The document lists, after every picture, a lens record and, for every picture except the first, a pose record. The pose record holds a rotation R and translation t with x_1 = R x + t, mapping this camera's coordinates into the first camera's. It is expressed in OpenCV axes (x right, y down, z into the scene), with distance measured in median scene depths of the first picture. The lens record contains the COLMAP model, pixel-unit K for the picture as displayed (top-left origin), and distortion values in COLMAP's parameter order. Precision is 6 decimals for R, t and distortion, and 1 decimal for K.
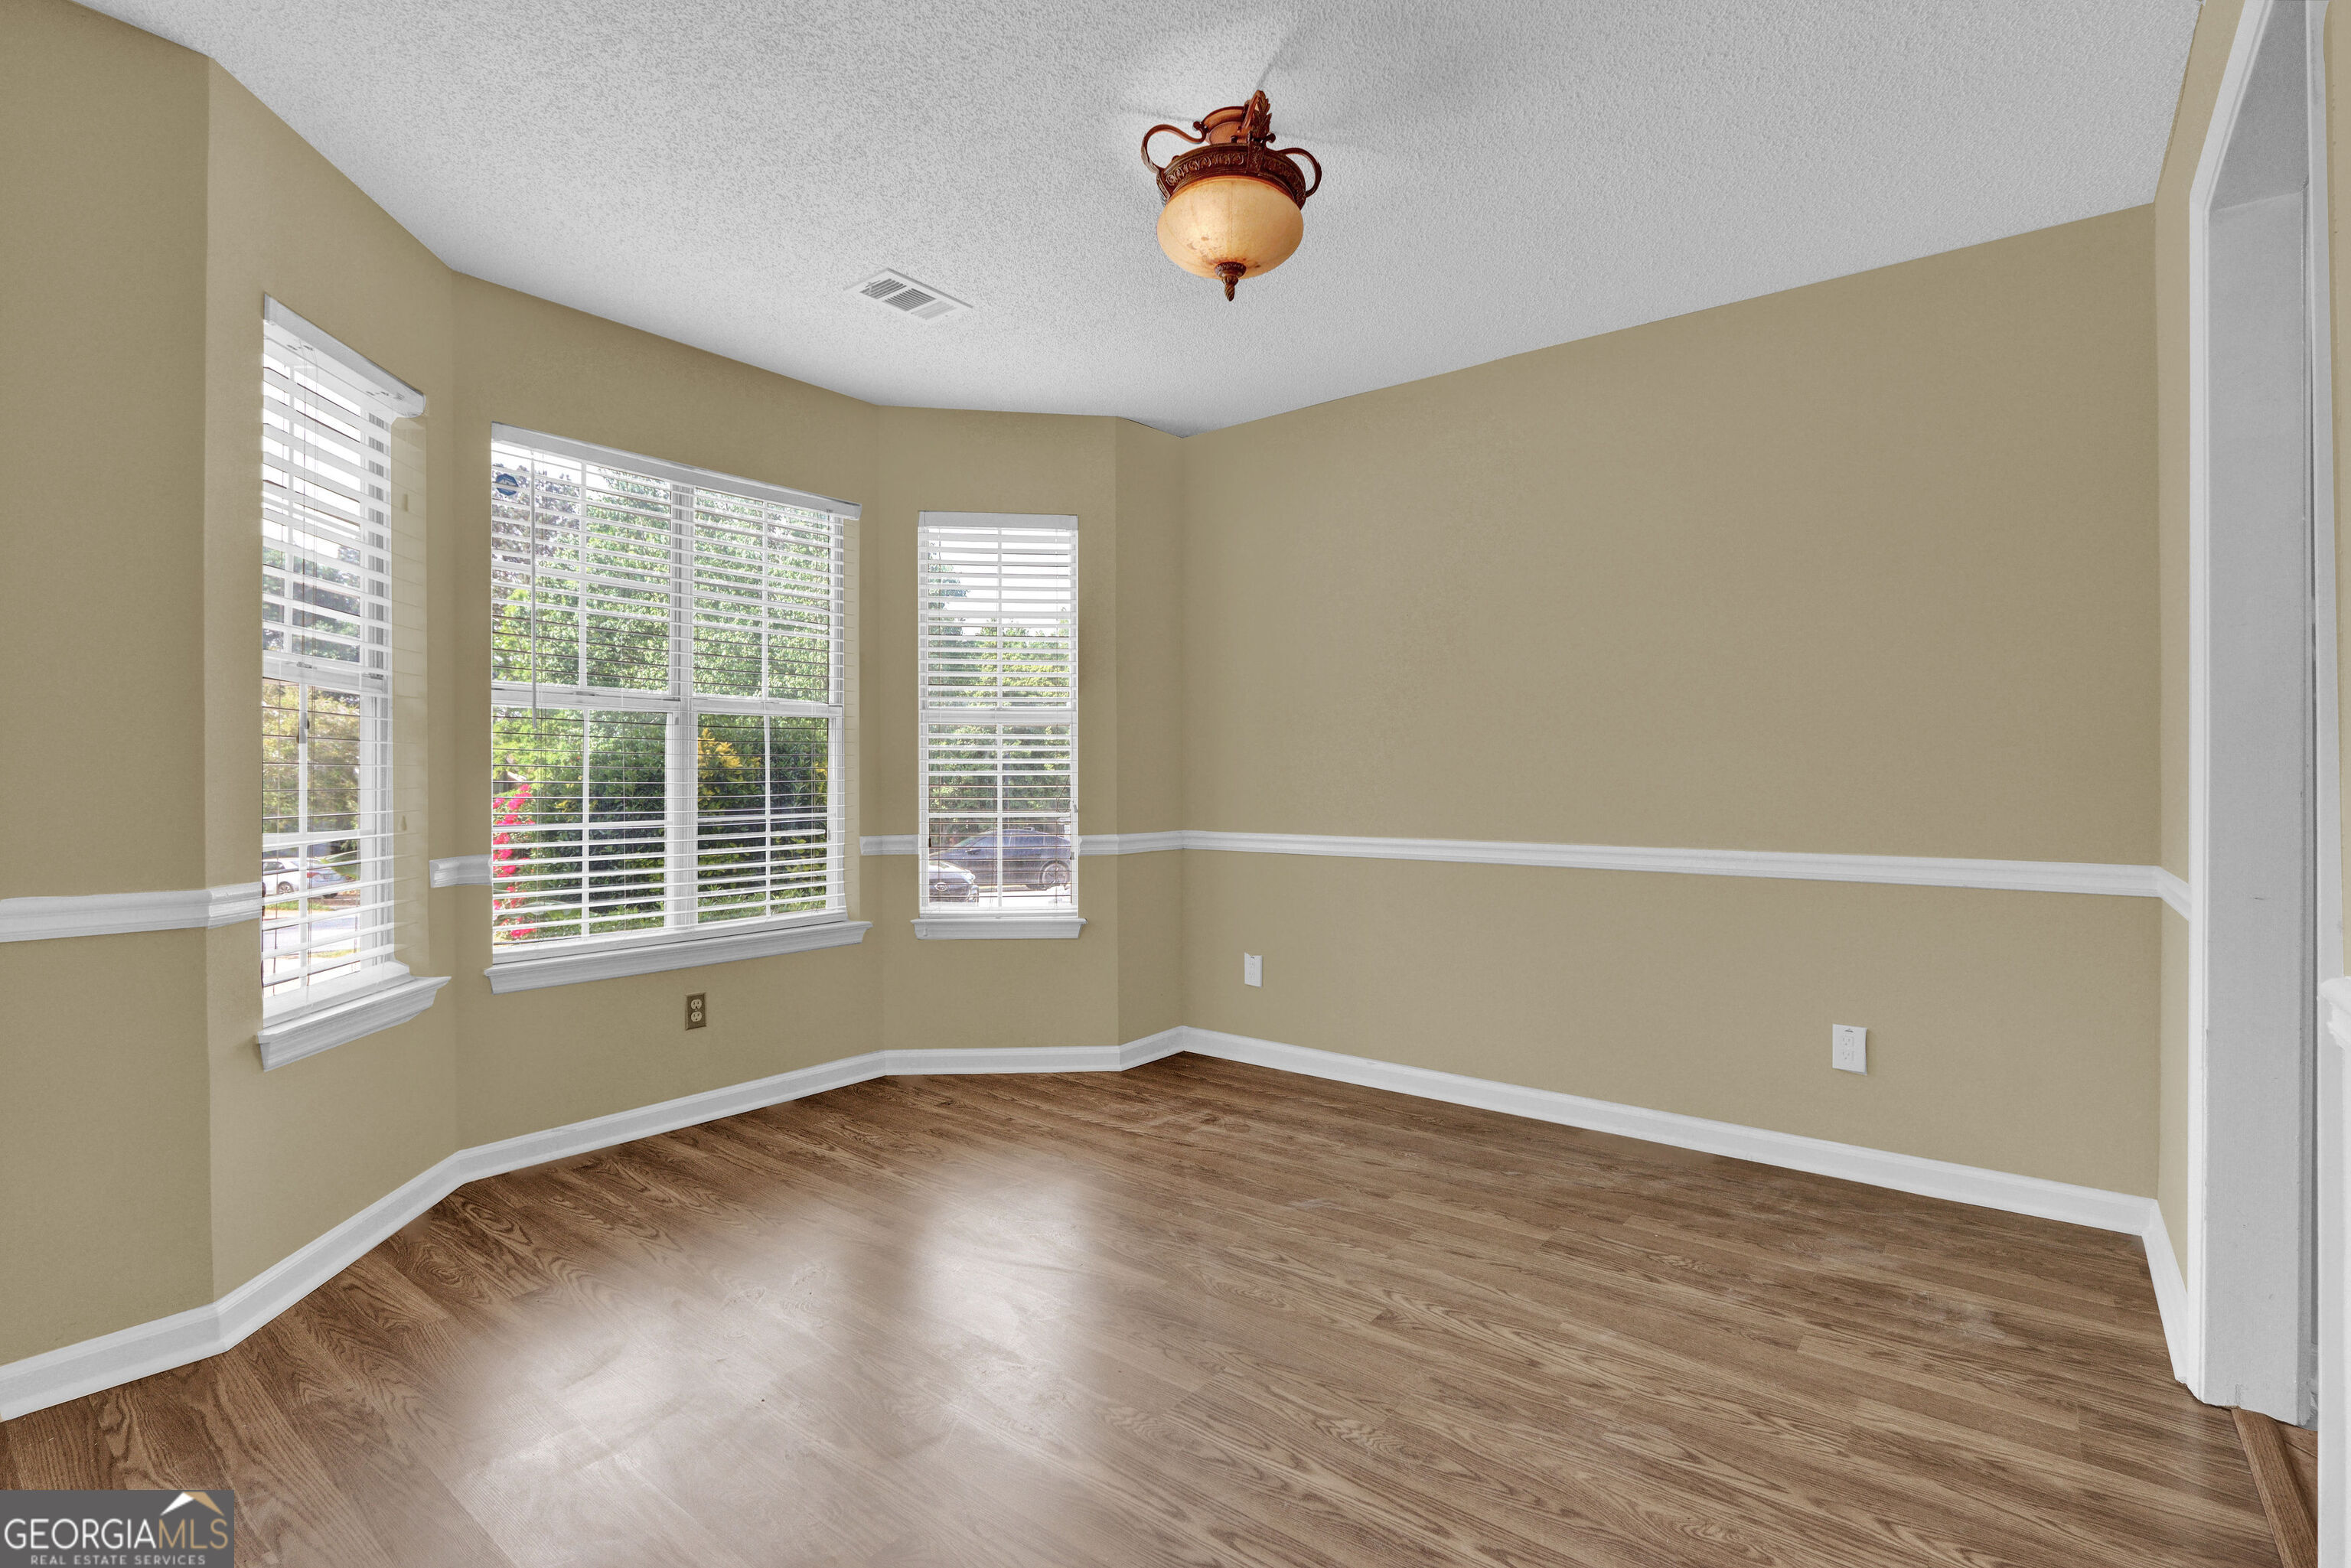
lens RADIAL K [[1087.6, 0, 1189.4], [0, 1087.6, 786.9], [0, 0, 1]] dist [-0.018423, 0.003244]
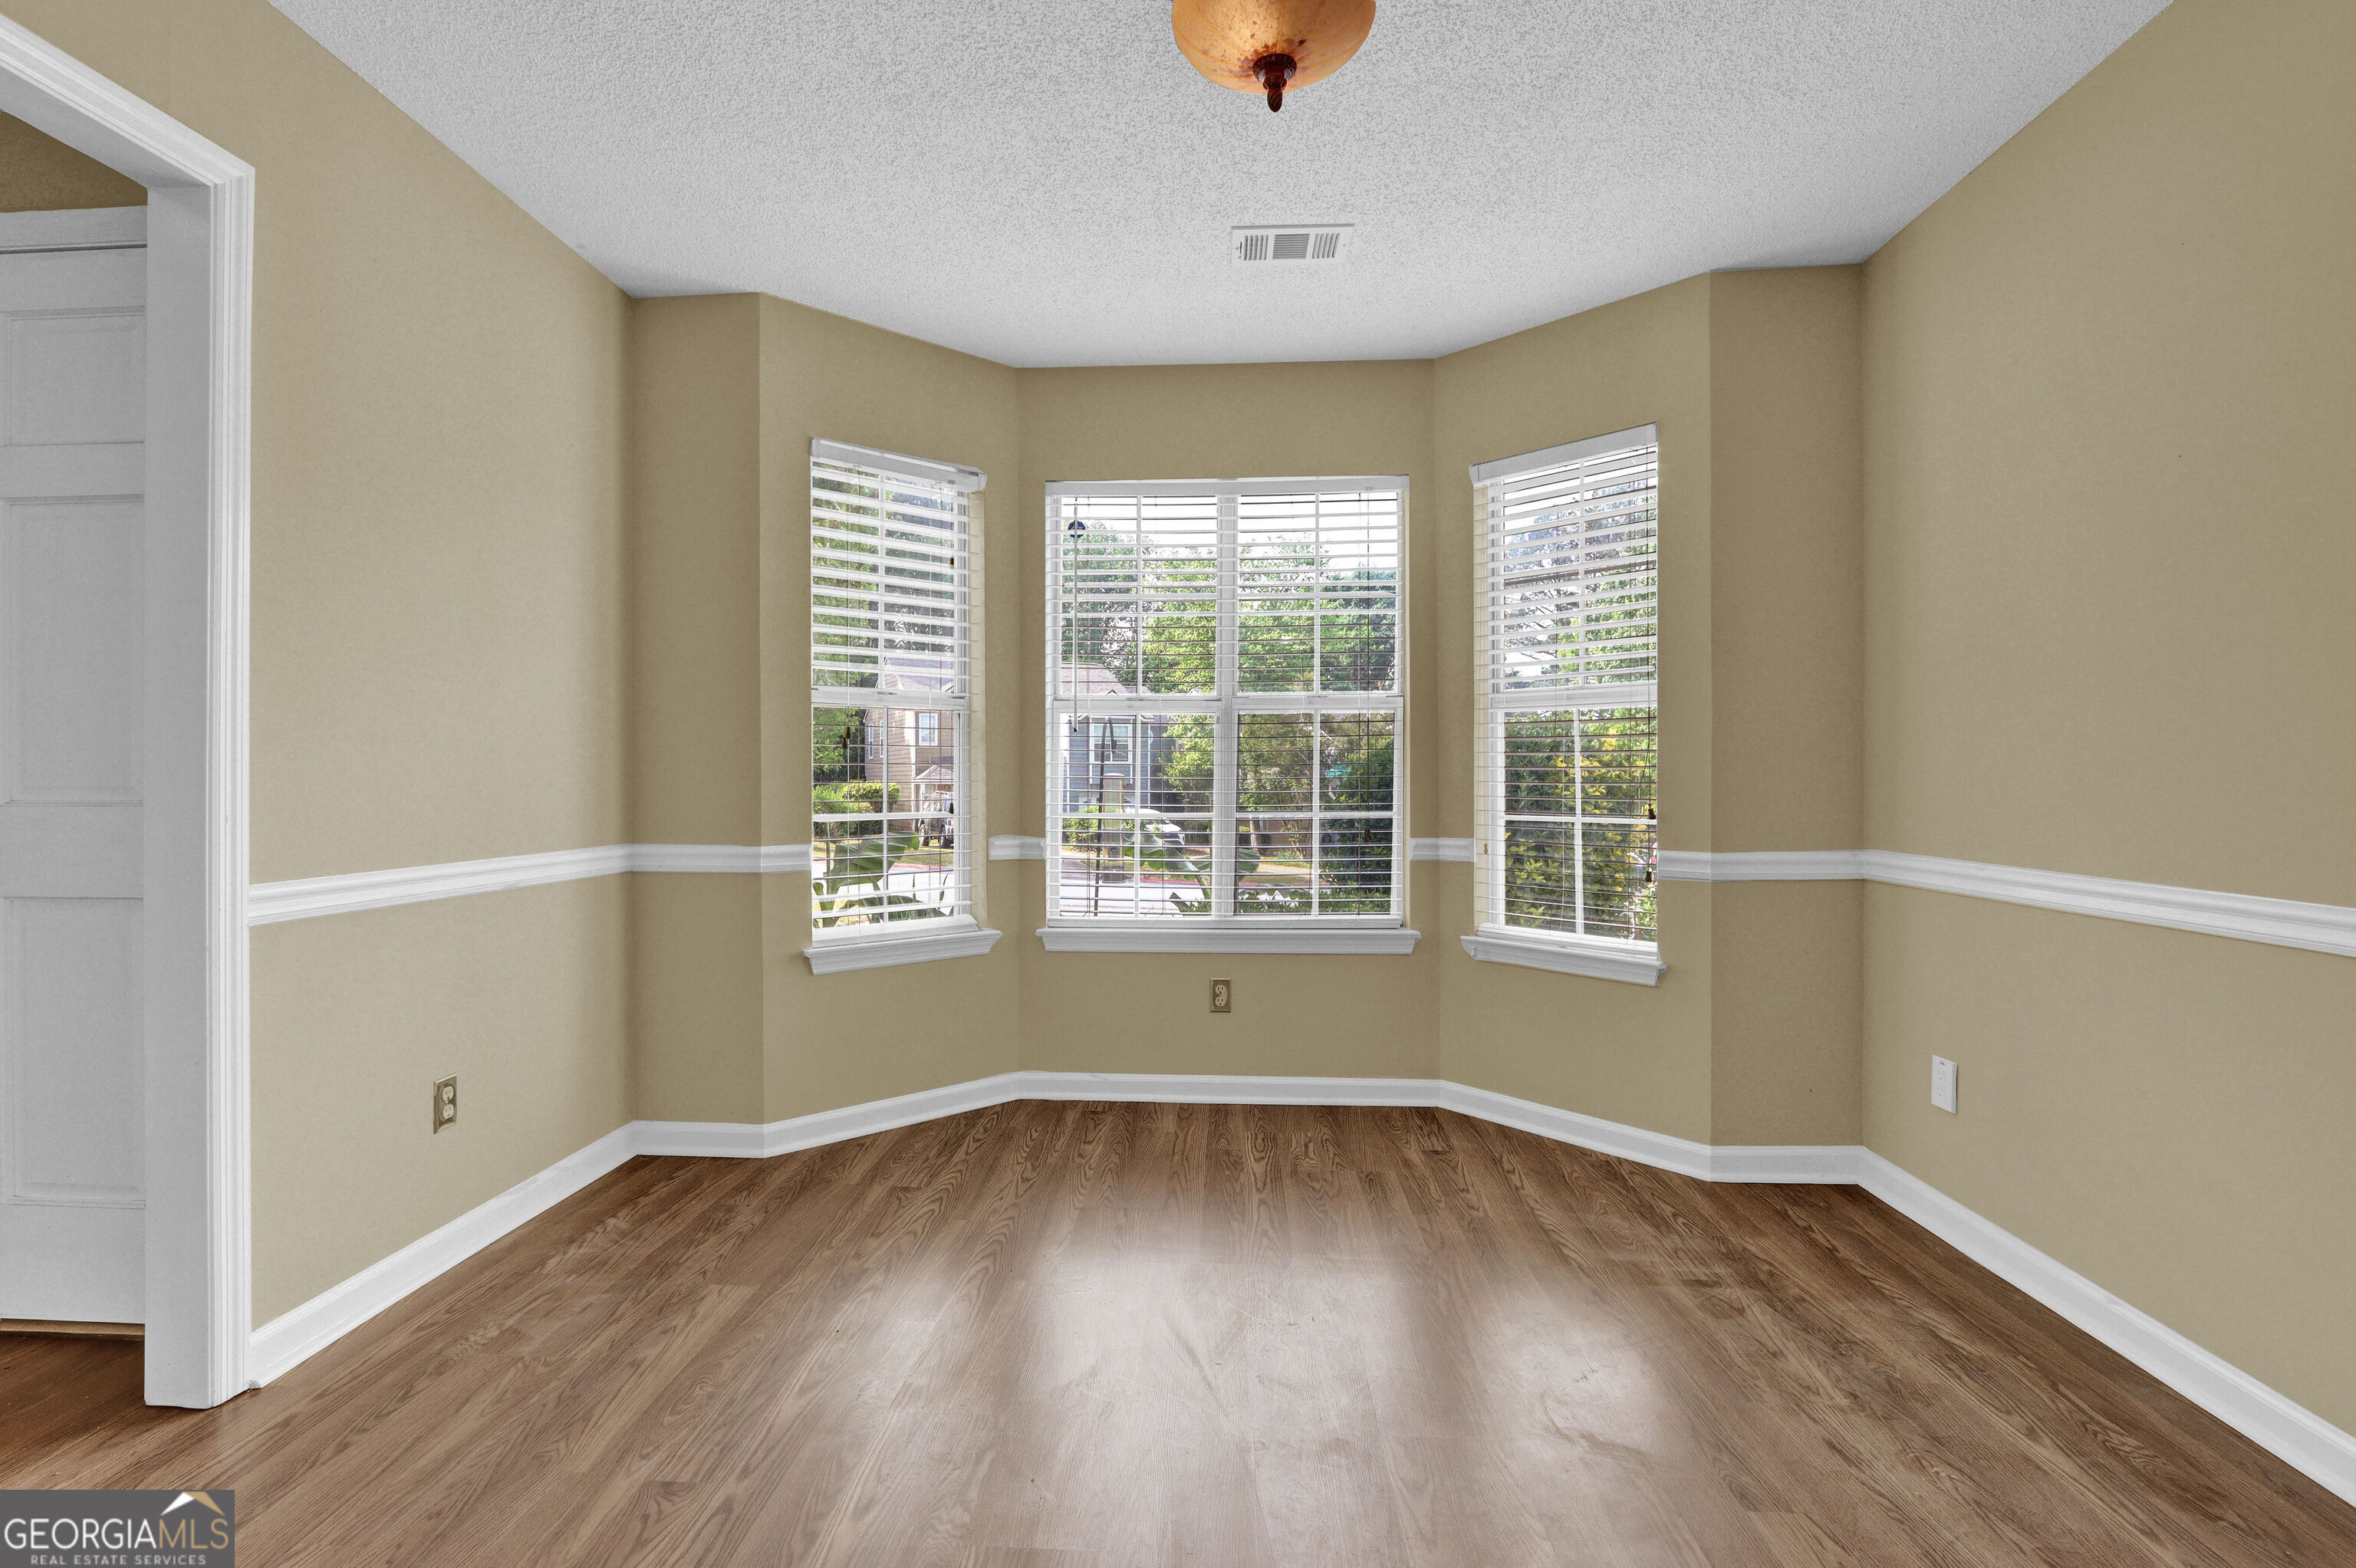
lens RADIAL K [[1089.9, 0, 1155.9], [0, 1089.9, 787.6], [0, 0, 1]] dist [-0.018423, 0.003244]
pose [[0.565284, 0.004890, -0.824882, 0.381015], [-0.007136, 0.999974, 0.001037, 0.003949], [0.824865, 0.005300, 0.565304, 0.348780]]
